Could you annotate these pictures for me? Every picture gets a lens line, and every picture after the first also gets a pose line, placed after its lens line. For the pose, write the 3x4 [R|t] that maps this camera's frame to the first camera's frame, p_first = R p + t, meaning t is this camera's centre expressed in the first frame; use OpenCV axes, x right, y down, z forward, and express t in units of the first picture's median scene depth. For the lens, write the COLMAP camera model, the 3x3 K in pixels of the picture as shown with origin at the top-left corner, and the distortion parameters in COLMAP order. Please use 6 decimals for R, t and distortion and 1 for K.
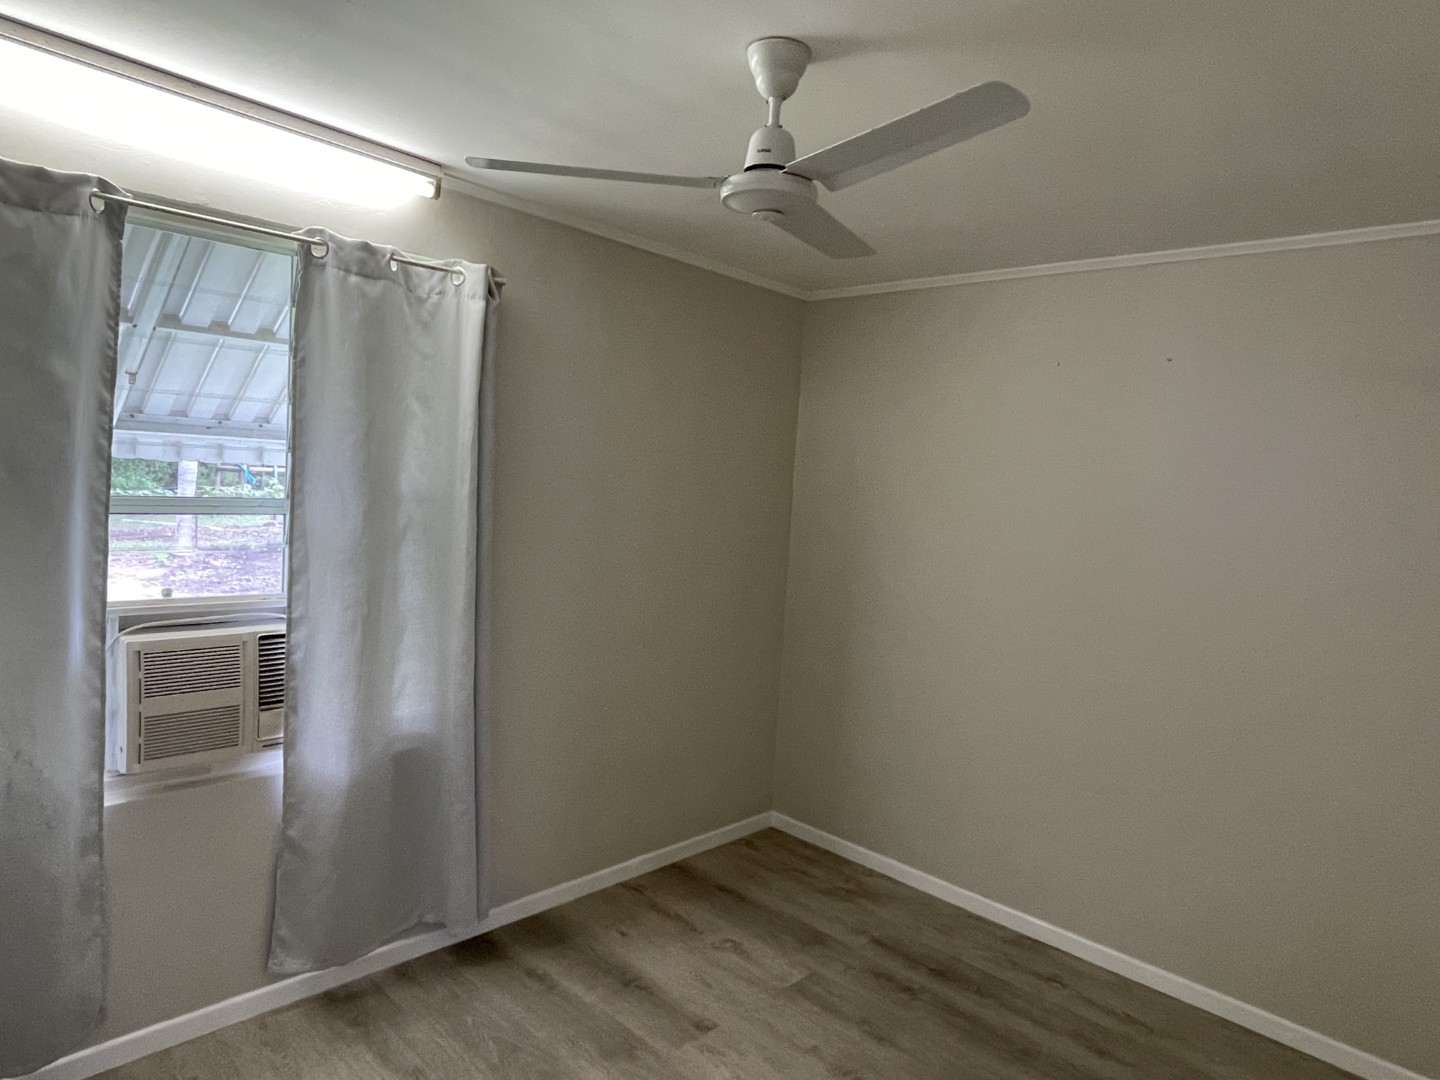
lens RADIAL K [[904.5, 0, 714.8], [0, 904.5, 539.6], [0, 0, 1]] dist [-0.003275, -0.004038]
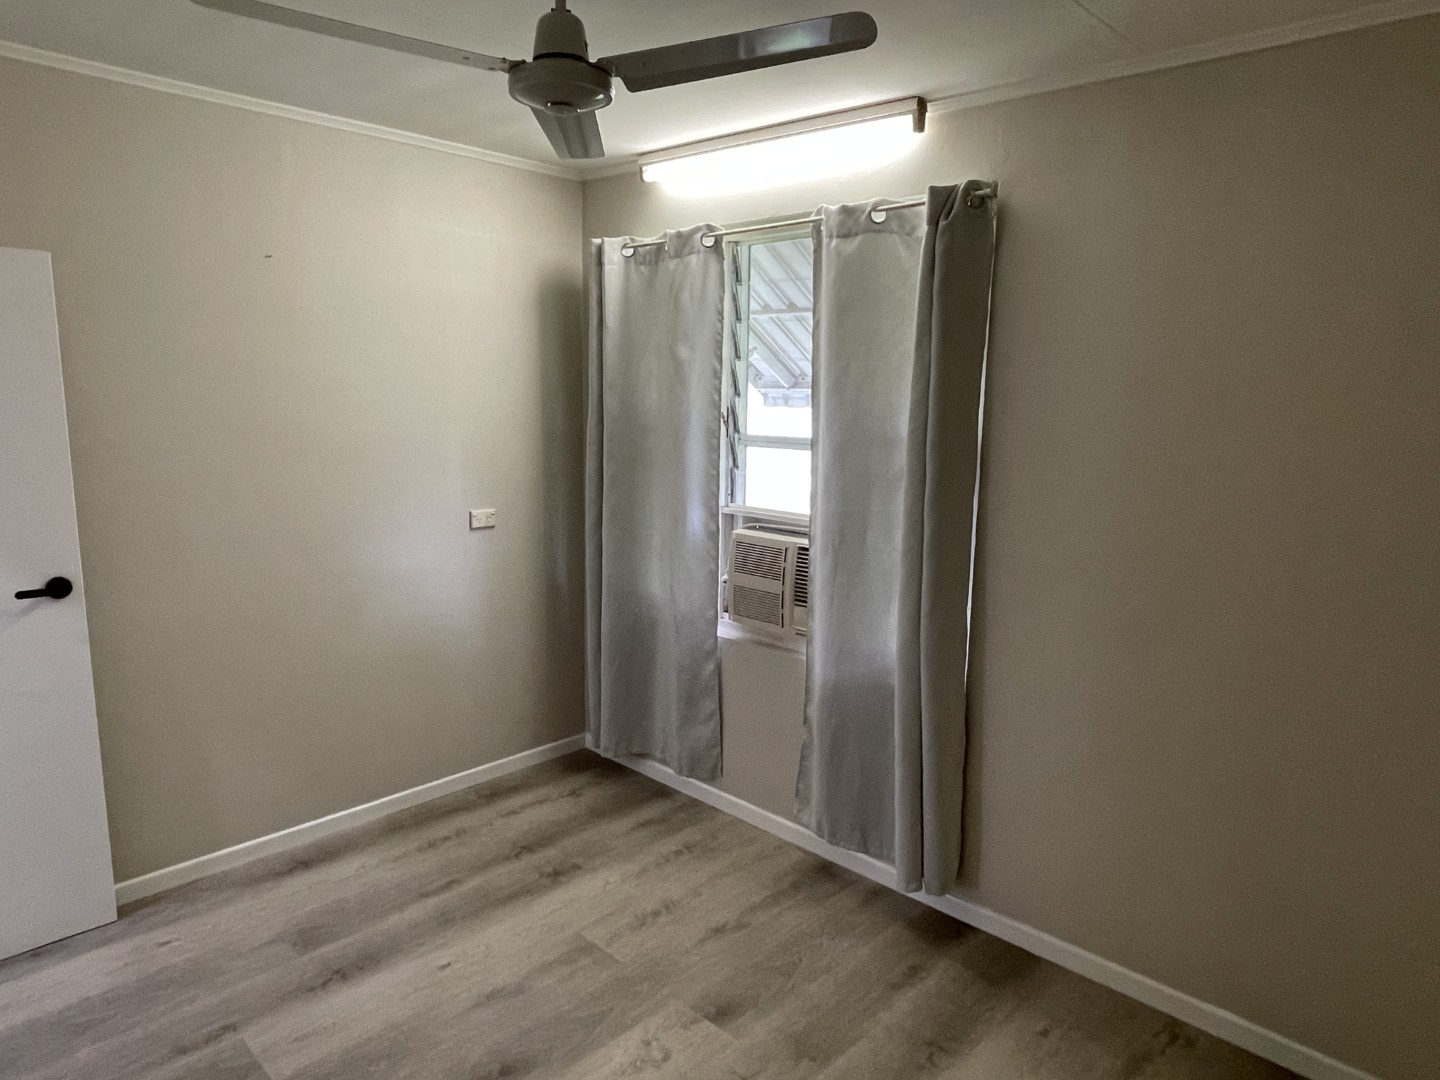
lens RADIAL K [[892.1, 0, 720.8], [0, 892.1, 529.0], [0, 0, 1]] dist [-0.001171, -0.002436]
pose [[0.012333, 0.099759, -0.994935, 0.735272], [-0.087880, 0.991269, 0.098302, -0.031058], [0.996055, 0.086222, 0.020992, 0.861201]]
